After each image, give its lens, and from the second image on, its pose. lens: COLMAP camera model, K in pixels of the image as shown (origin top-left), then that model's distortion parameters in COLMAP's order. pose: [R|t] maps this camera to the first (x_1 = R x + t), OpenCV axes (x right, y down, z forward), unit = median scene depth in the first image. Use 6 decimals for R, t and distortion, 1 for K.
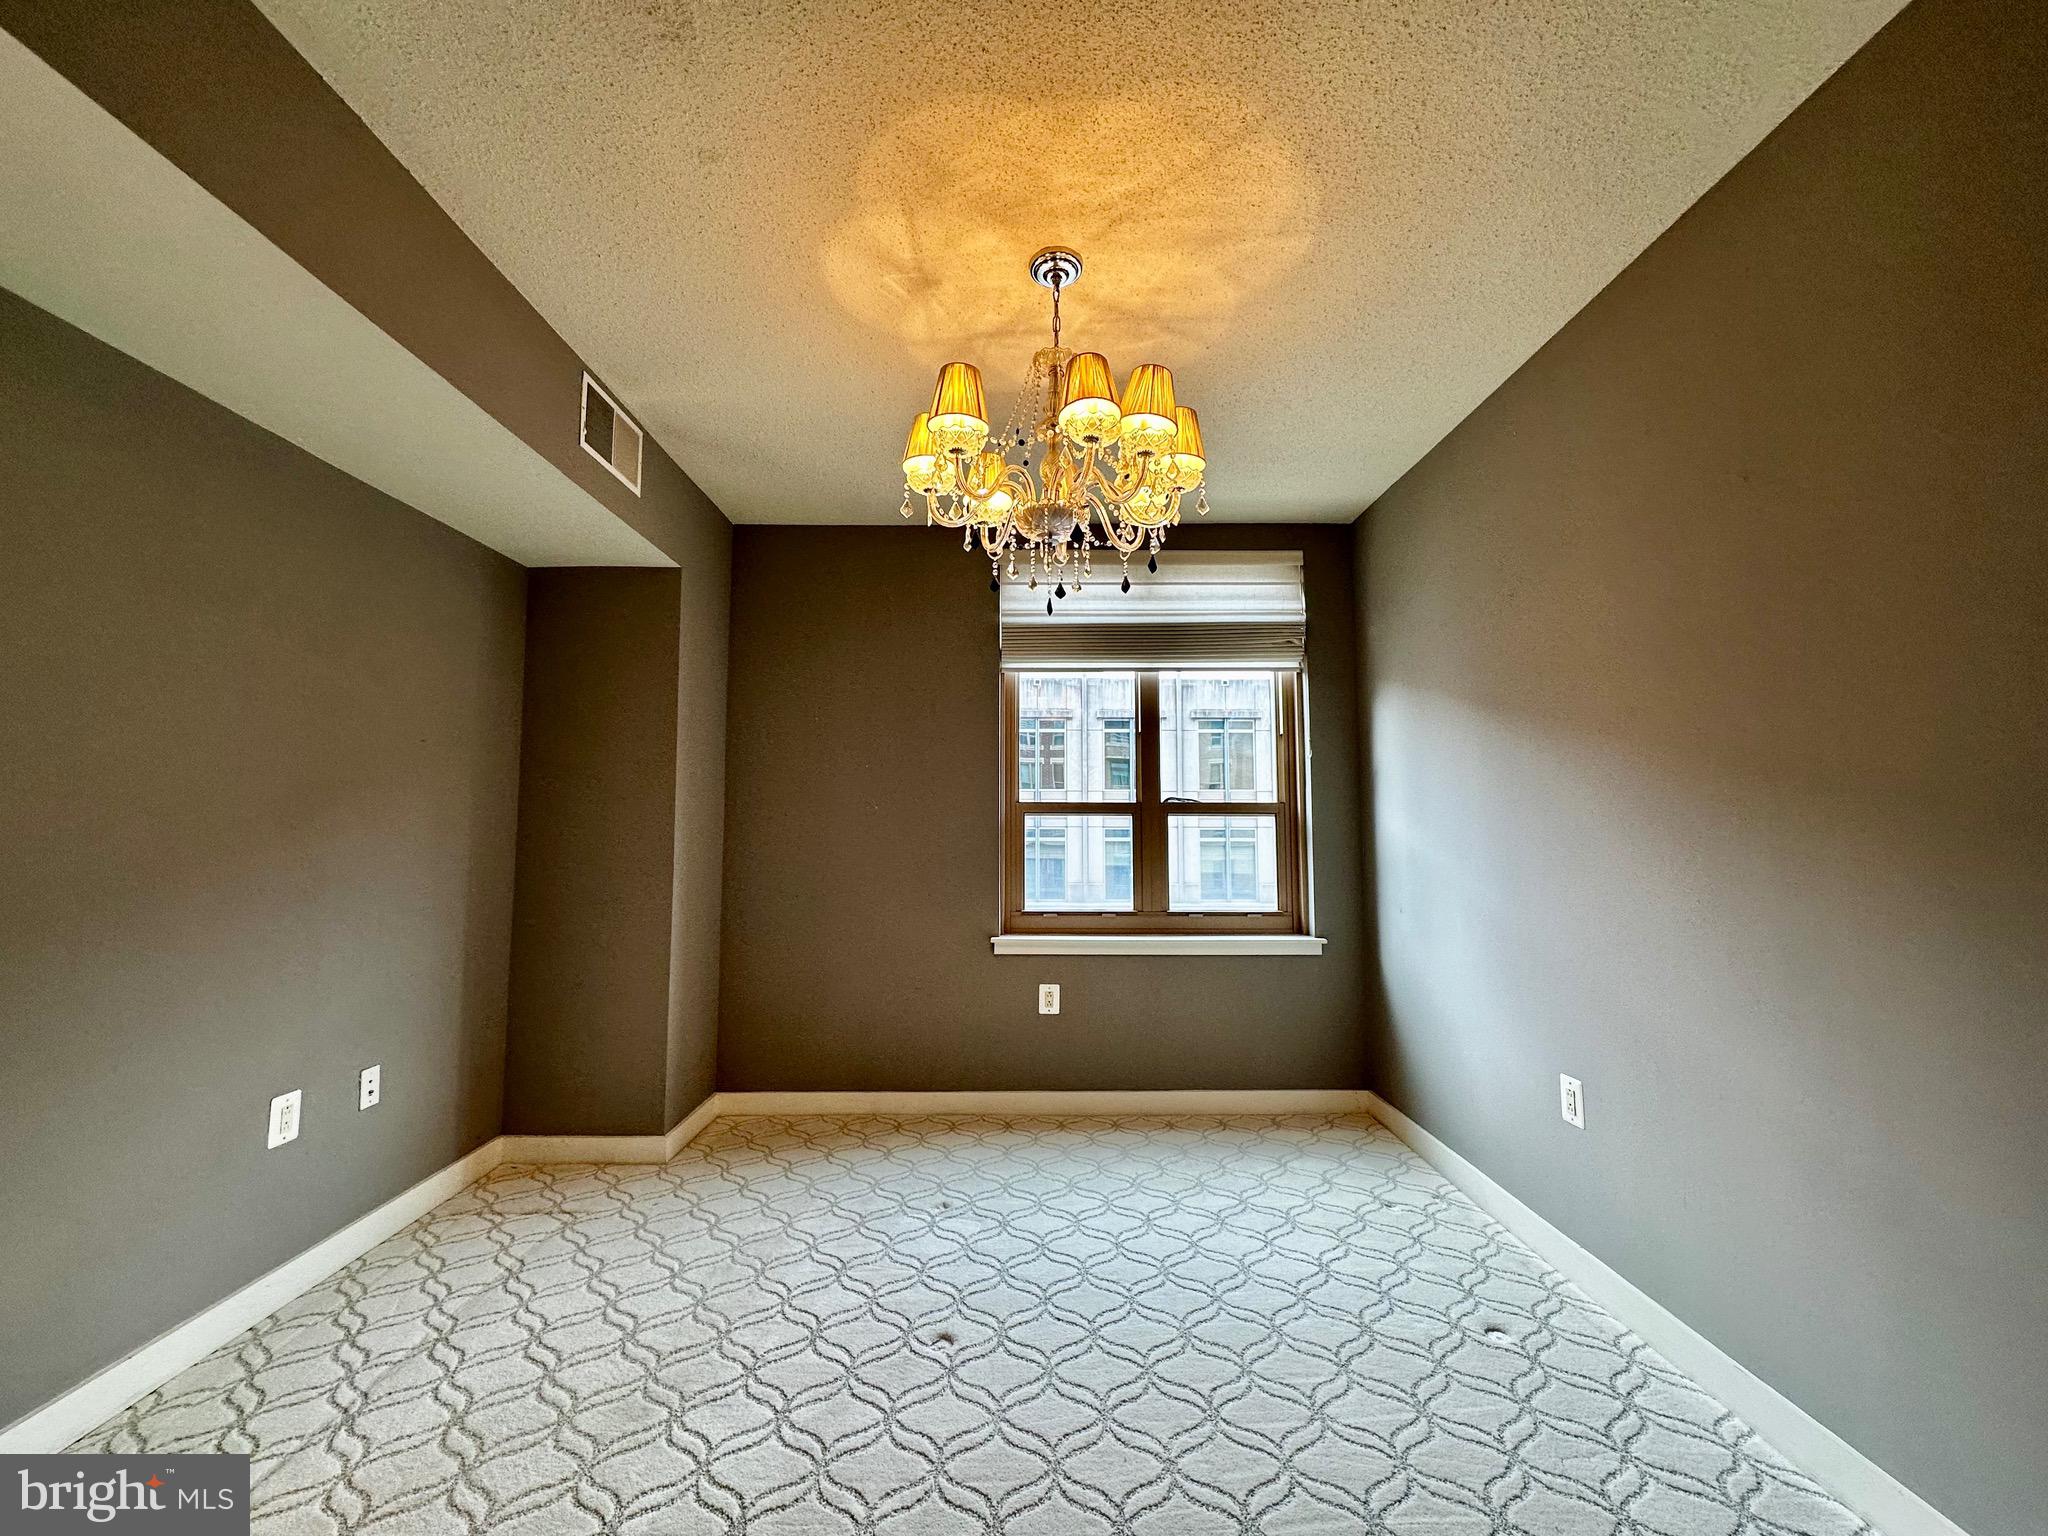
lens RADIAL K [[816.0, 0, 1024.0], [0, 816.0, 768.0], [0, 0, 1]] dist [-0.000017, 0.000202]
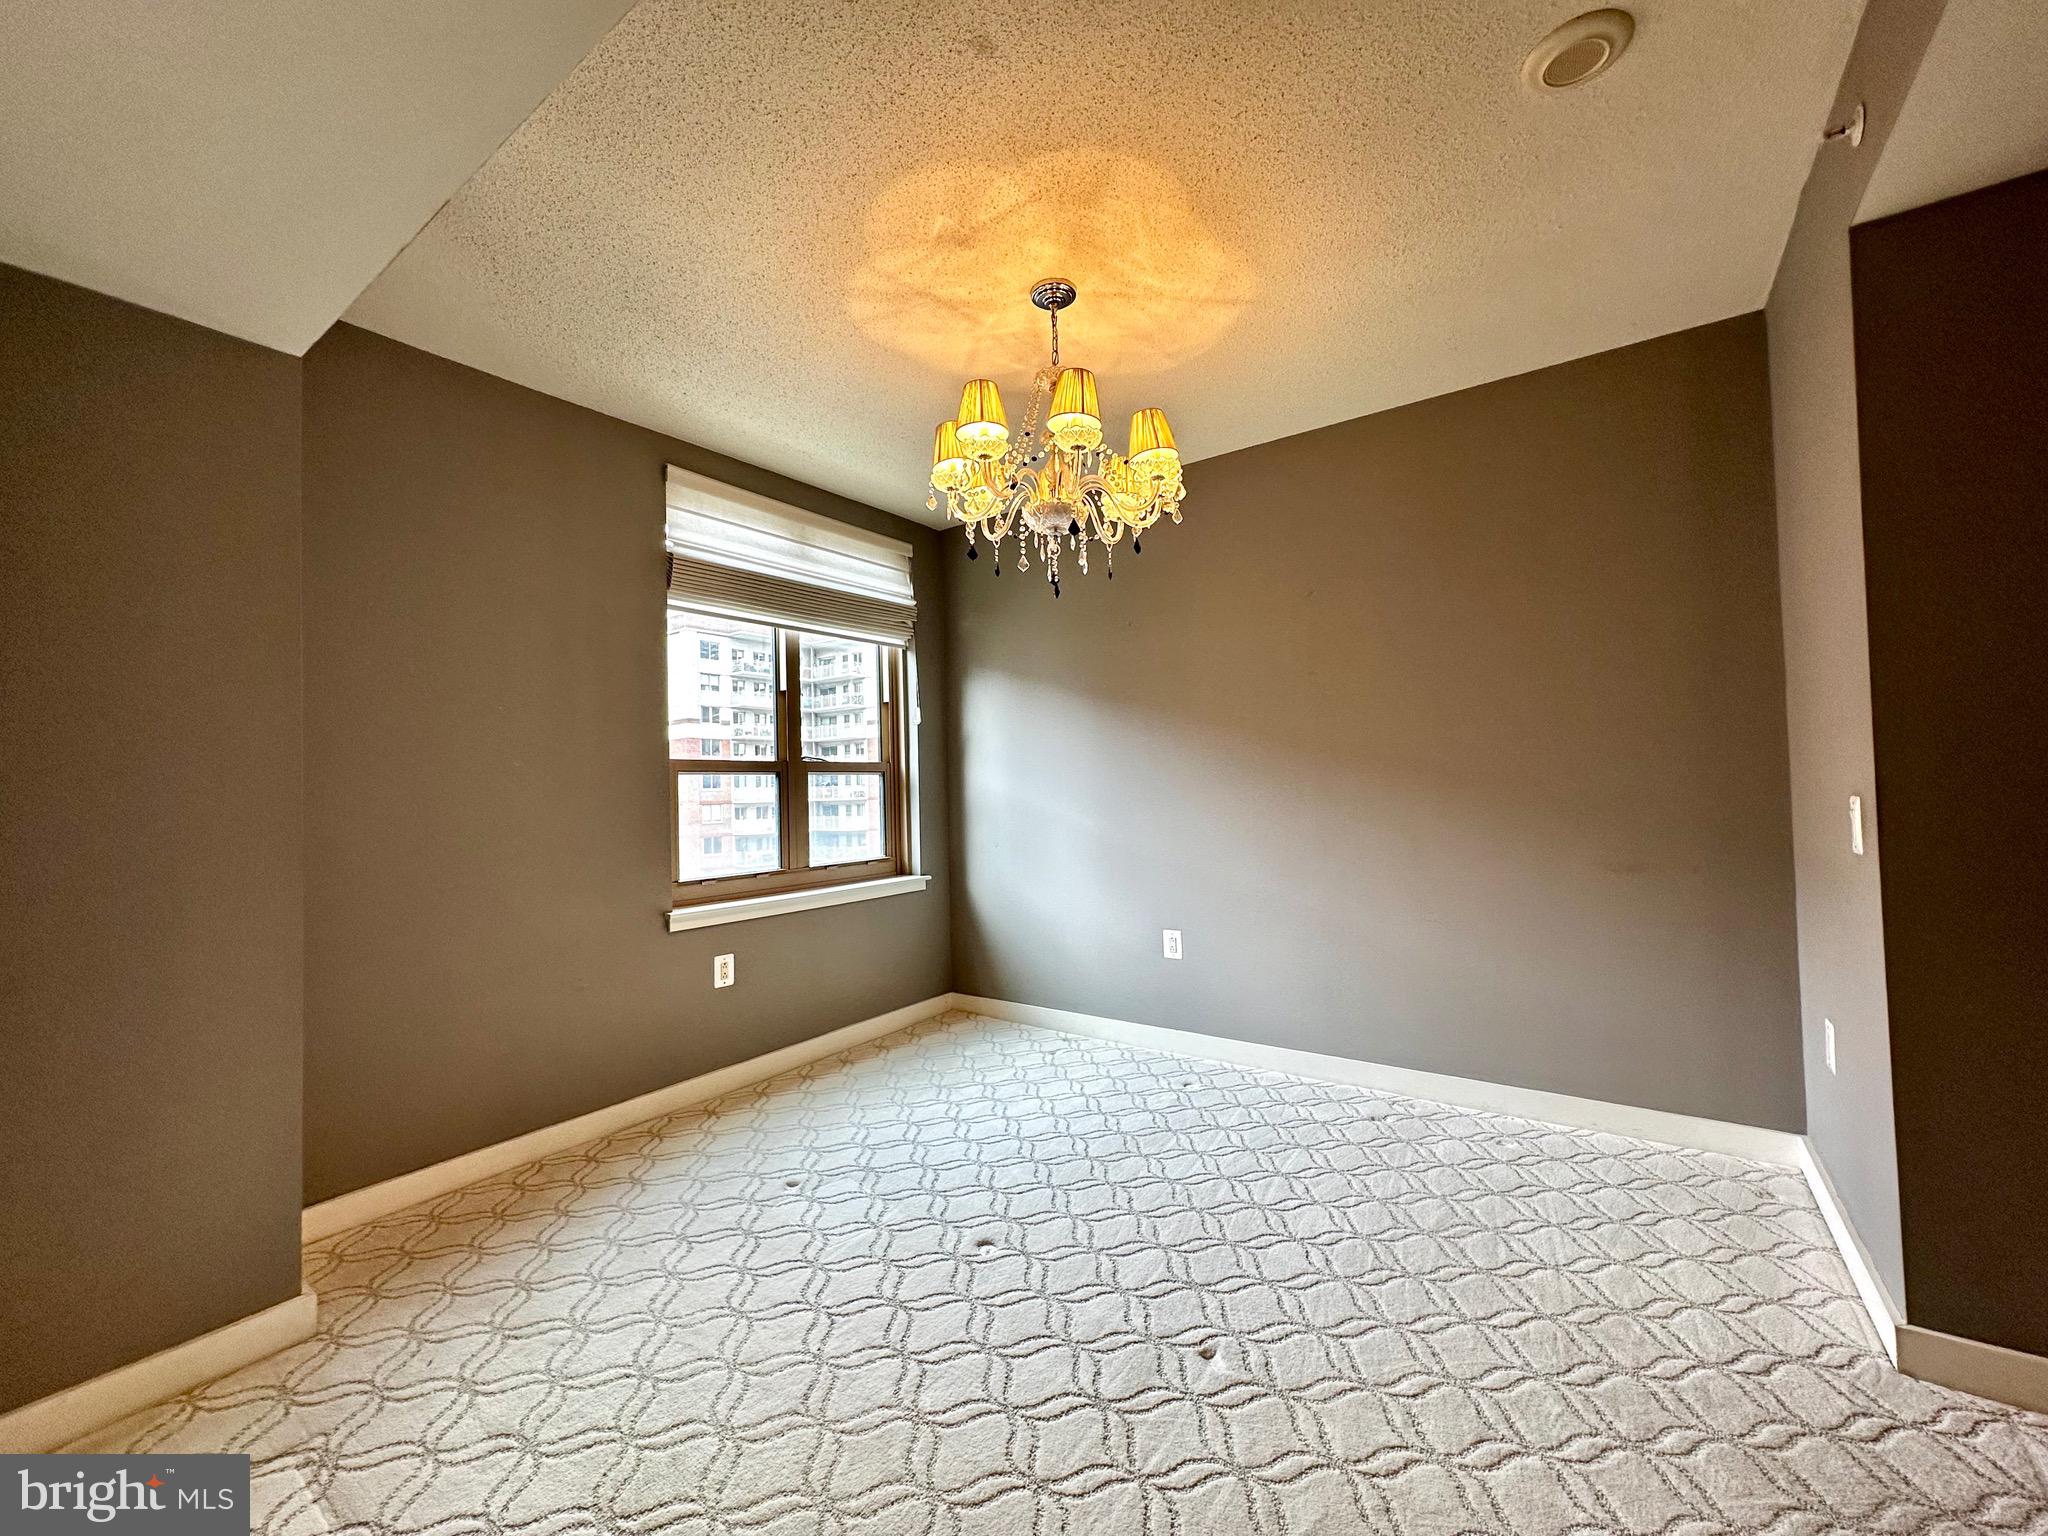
lens RADIAL K [[816.0, 0, 1024.0], [0, 816.0, 768.0], [0, 0, 1]] dist [-0.000017, 0.000202]
pose [[0.590658, 0.003491, 0.806914, -0.521401], [-0.037035, 0.999054, 0.022788, 0.018209], [-0.806072, -0.043344, 0.590229, 0.184609]]
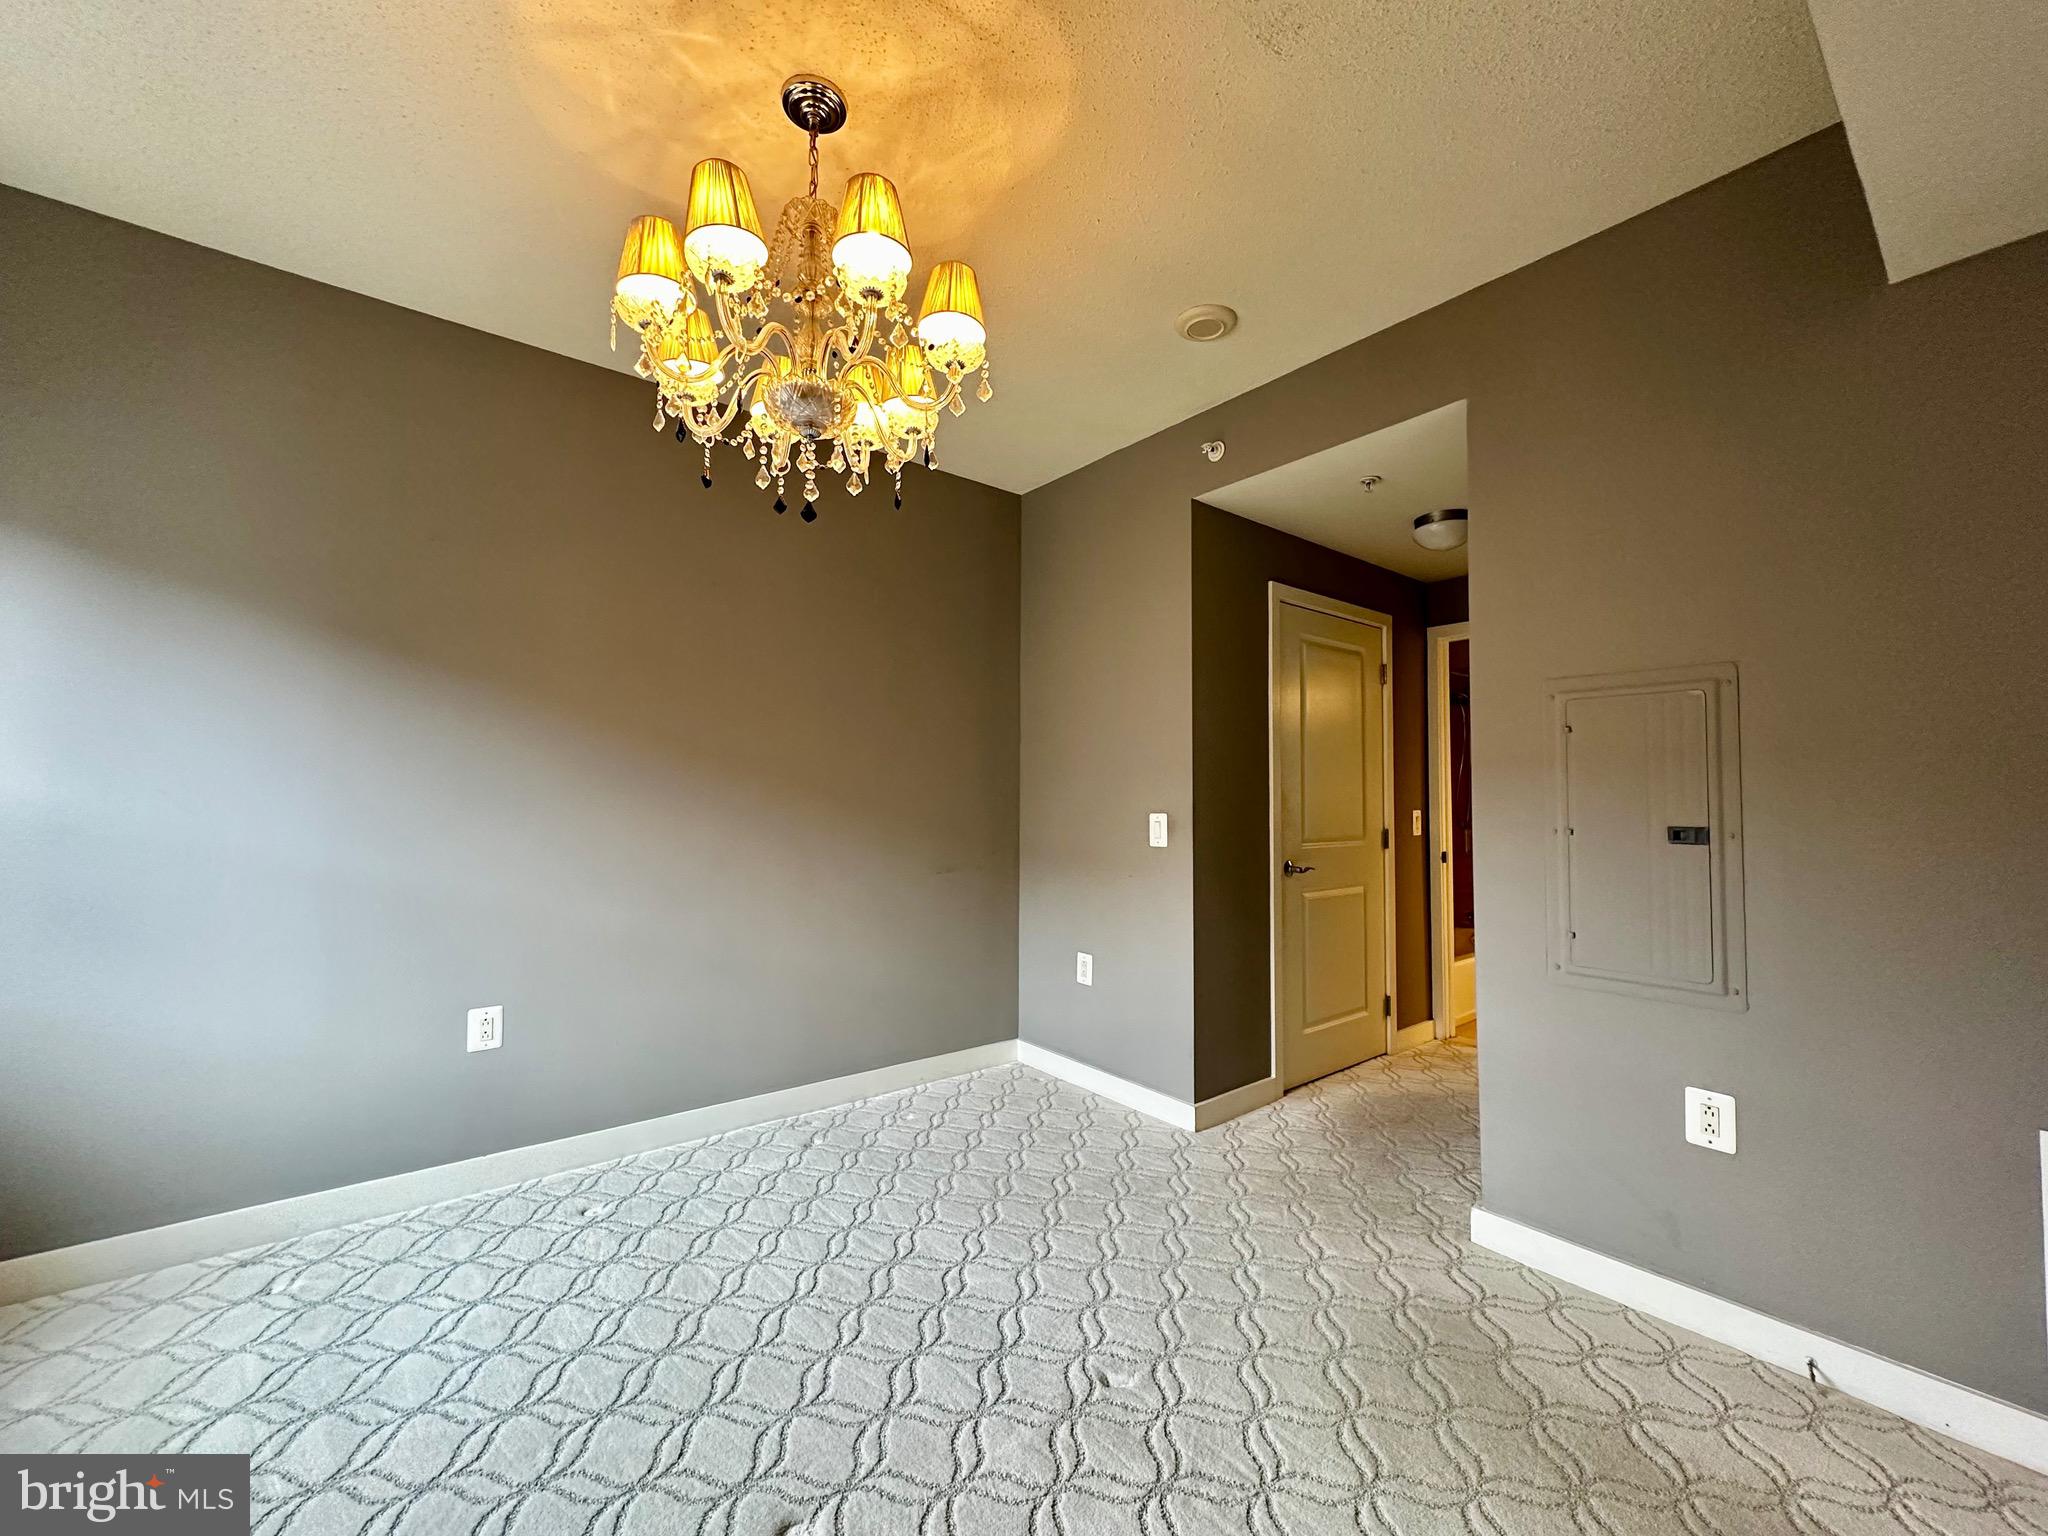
lens RADIAL K [[812.2, 0, 1024.0], [0, 812.2, 768.0], [0, 0, 1]] dist [0.000616, -0.000073]
pose [[-0.618447, 0.030581, 0.785231, -0.413684], [-0.068947, 0.993277, -0.092986, 0.069462], [-0.782796, -0.111646, -0.612181, 0.723217]]
